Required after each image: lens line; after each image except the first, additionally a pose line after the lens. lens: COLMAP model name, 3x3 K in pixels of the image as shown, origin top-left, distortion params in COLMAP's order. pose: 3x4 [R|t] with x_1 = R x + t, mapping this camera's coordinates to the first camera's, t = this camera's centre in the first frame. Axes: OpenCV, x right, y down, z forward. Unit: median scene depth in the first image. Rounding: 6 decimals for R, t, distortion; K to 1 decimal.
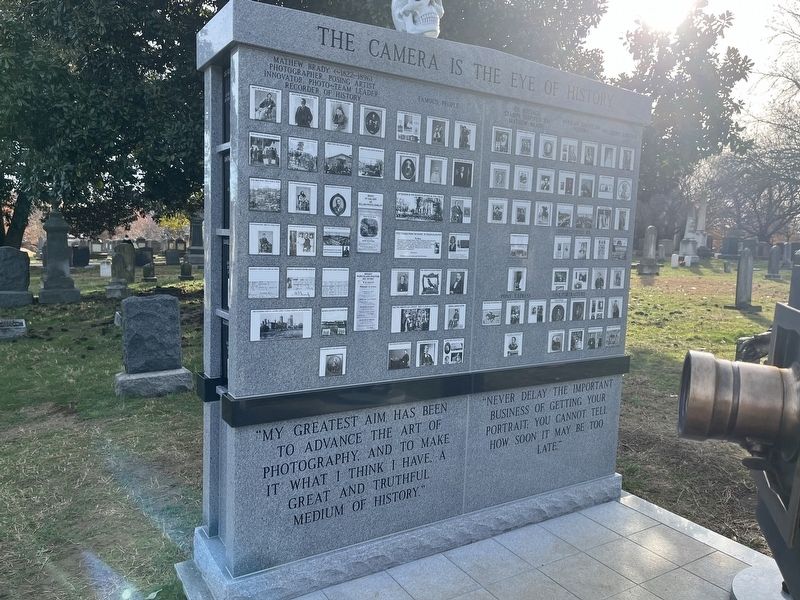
lens RADIAL K [[614.9, 0, 398.5], [0, 614.9, 297.5], [0, 0, 1]] dist [0.064093, -0.064614]
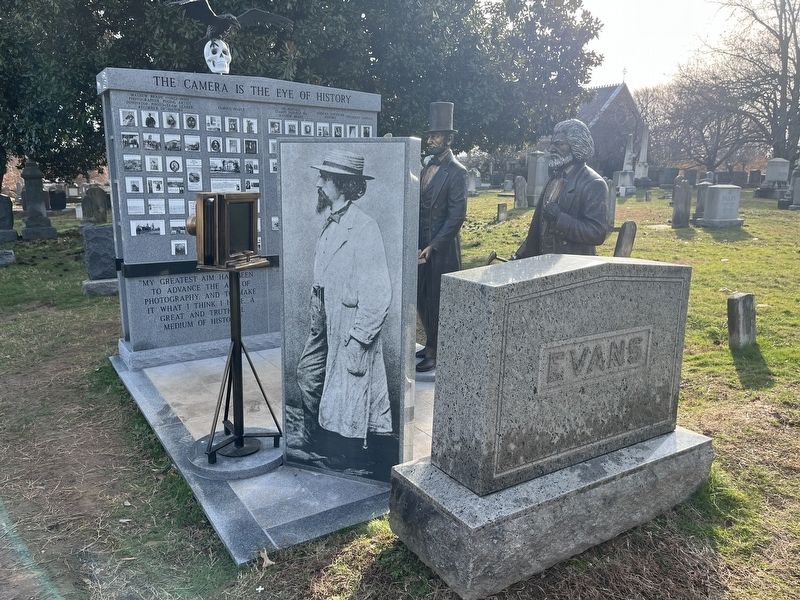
lens RADIAL K [[614.9, 0, 401.4], [0, 614.9, 298.2], [0, 0, 1]] dist [0.064093, -0.064614]
pose [[0.999417, -0.027813, 0.019805, 0.515821], [0.025680, 0.994572, 0.100830, 0.078079], [-0.022502, -0.100263, 0.994707, -0.920782]]
